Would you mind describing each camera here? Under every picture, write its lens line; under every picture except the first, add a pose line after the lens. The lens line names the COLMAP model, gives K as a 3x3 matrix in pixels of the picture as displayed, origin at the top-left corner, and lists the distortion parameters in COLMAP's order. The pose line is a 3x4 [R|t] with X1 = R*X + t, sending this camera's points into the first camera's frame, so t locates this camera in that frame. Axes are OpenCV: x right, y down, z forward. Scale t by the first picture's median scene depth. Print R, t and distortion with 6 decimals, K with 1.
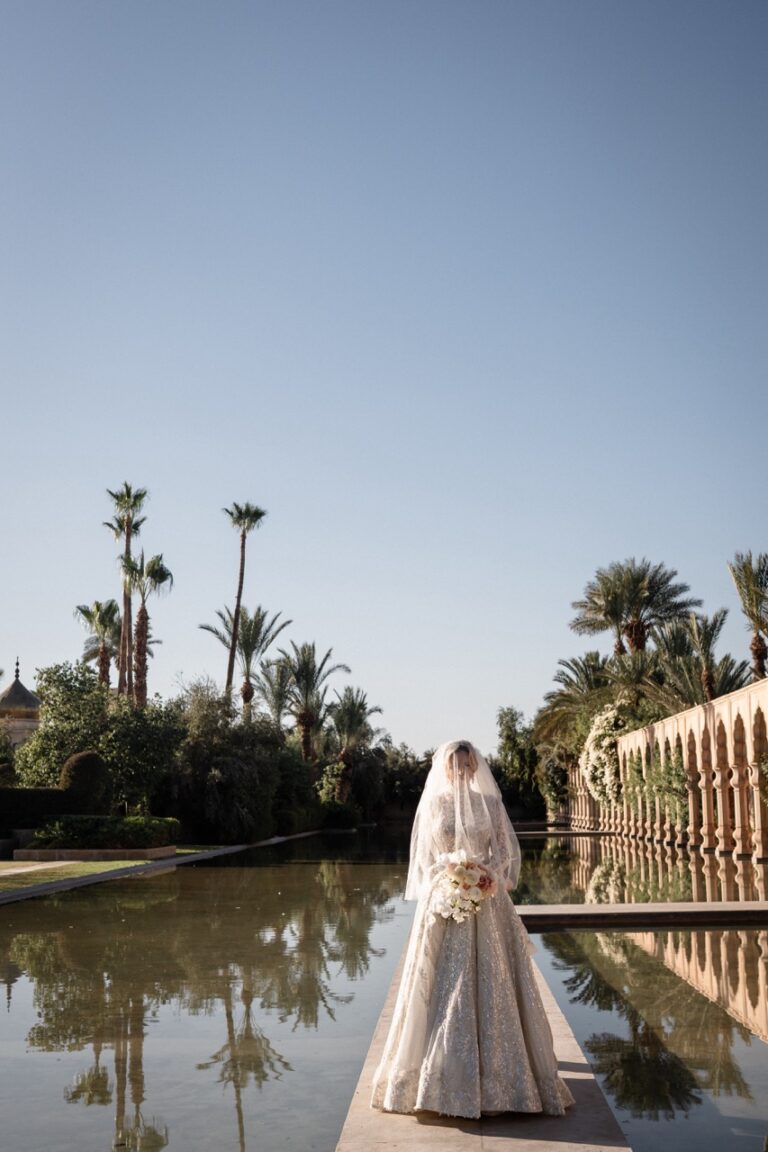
lens RADIAL K [[1574.4, 0, 386.6], [0, 1574.4, 606.8], [0, 0, 1]] dist [0.017816, 0.081565]
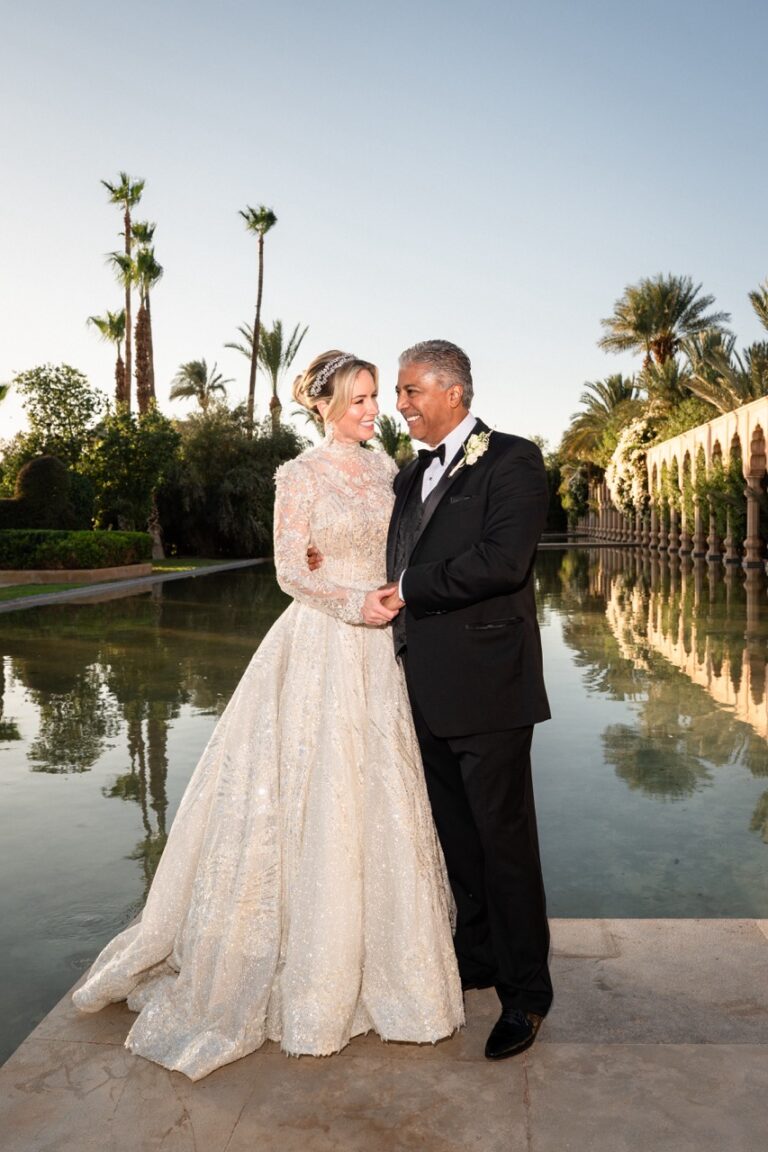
lens RADIAL K [[941.1, 0, 384.0], [0, 941.1, 576.0], [0, 0, 1]] dist [-0.076991, -0.003468]
pose [[0.996577, 0.001280, -0.082662, 0.030000], [0.013841, 0.983183, 0.182099, 0.051500], [0.081505, -0.182620, 0.979799, 0.392455]]
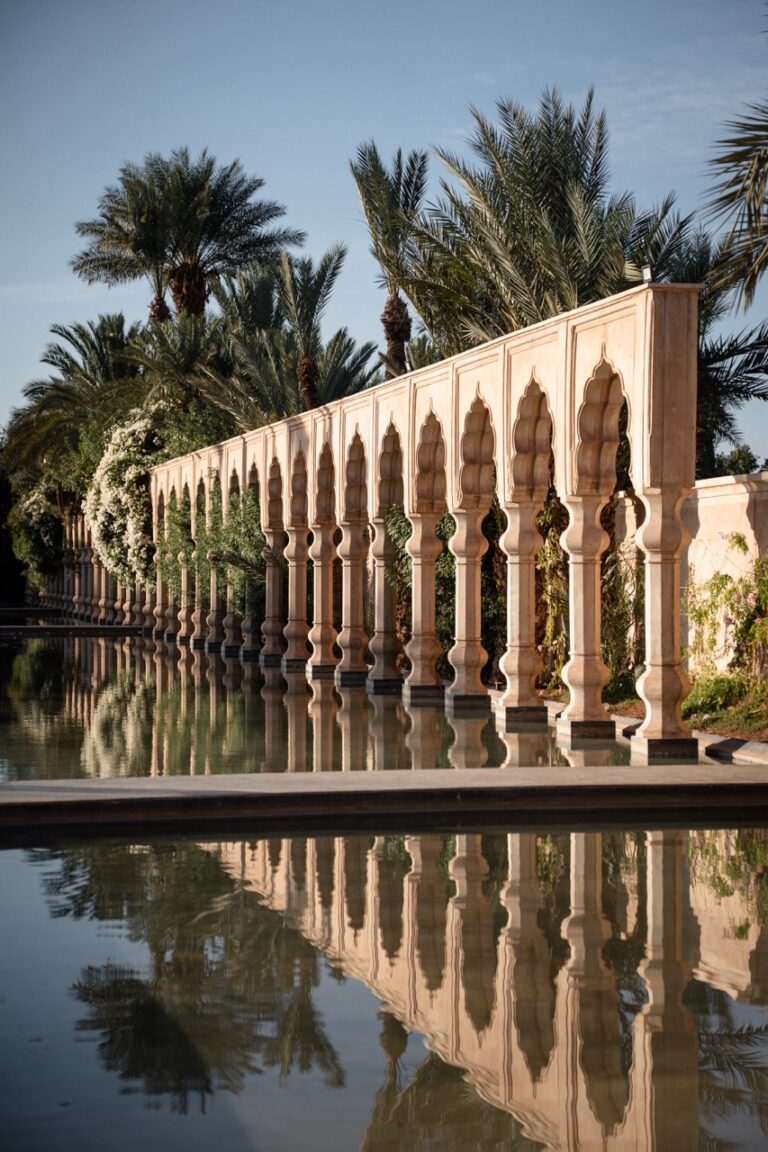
lens RADIAL K [[2597.3, 0, 384.0], [0, 2597.3, 576.0], [0, 0, 1]] dist [0.611612, 0.028369]
pose [[0.973218, 0.018125, 0.229169, 0.010821], [-0.047123, 0.991447, 0.121705, 0.002067], [-0.225003, -0.129245, 0.965748, 0.048564]]
